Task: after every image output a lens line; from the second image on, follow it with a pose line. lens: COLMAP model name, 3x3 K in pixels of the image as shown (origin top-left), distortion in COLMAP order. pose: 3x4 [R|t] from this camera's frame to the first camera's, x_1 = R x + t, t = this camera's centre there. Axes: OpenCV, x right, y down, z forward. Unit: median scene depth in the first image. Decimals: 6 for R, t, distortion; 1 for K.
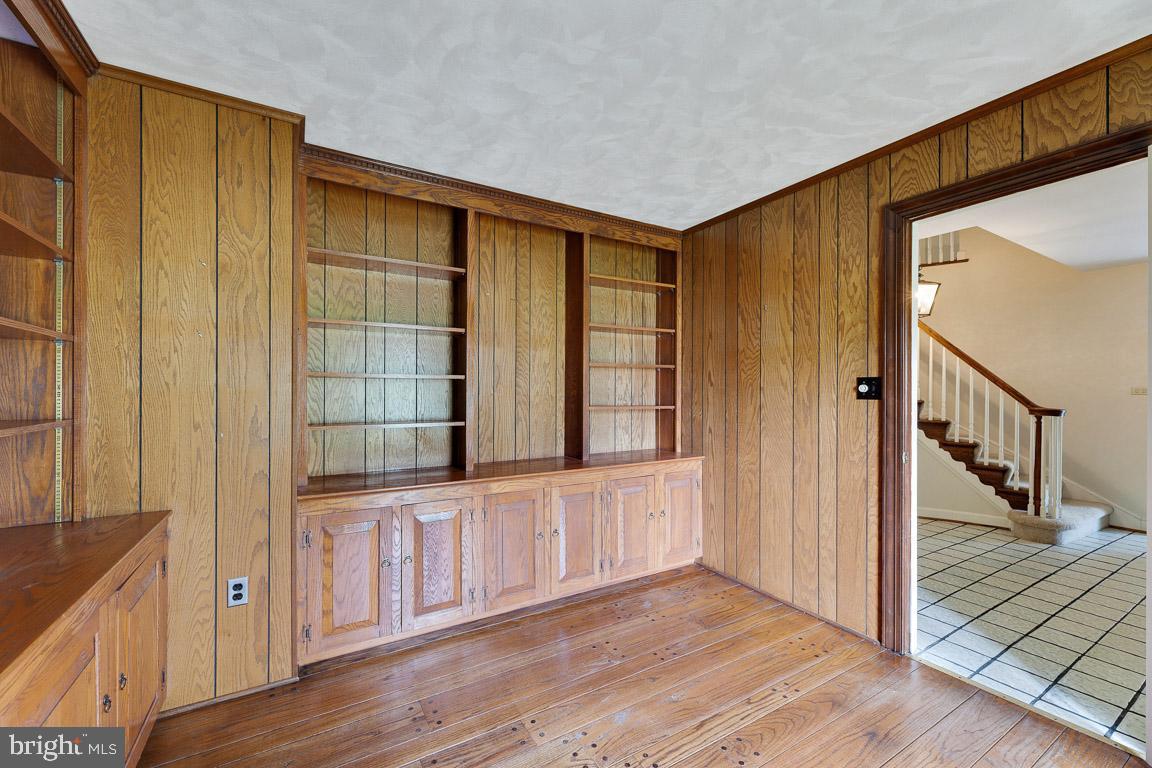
lens RADIAL K [[463.6, 0, 579.2], [0, 463.6, 391.5], [0, 0, 1]] dist [0.003556, 0.000326]
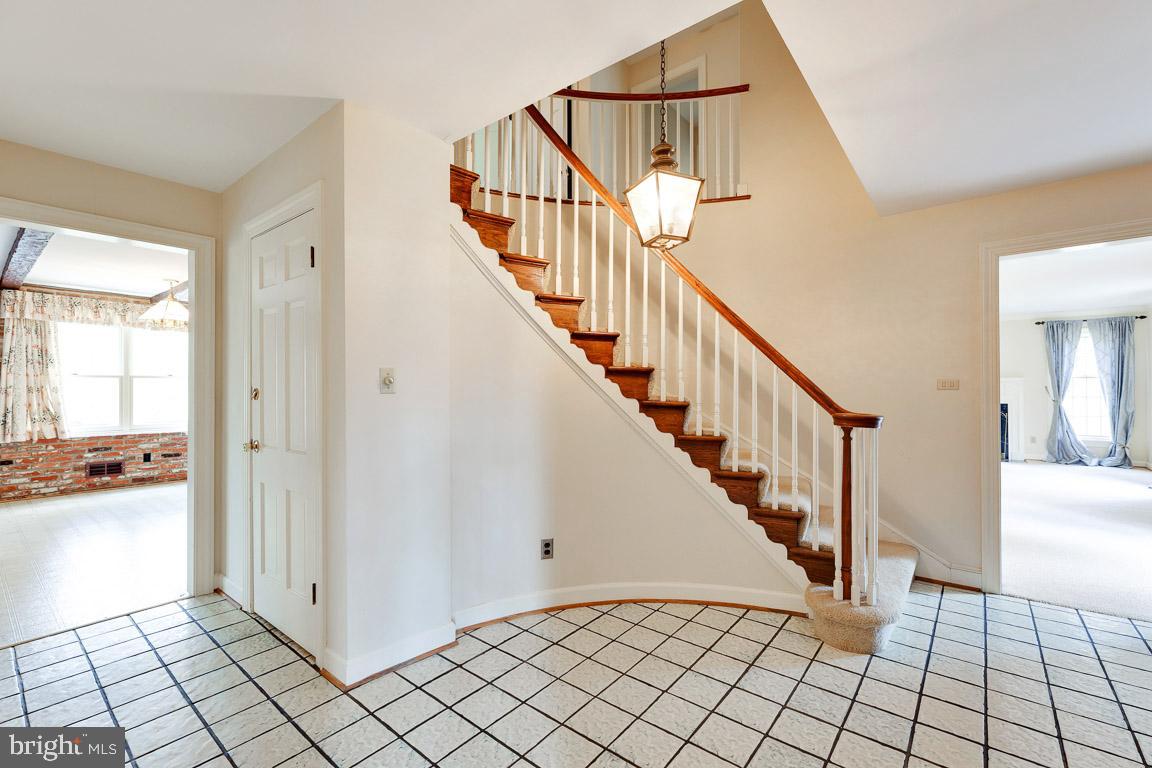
lens RADIAL K [[498.0, 0, 572.1], [0, 498.0, 387.4], [0, 0, 1]] dist [-0.001105, -0.000671]
pose [[0.942349, -0.003737, 0.334611, 0.418969], [0.005656, 0.999973, -0.004761, 0.002994], [-0.334584, 0.006378, 0.942344, 0.487288]]
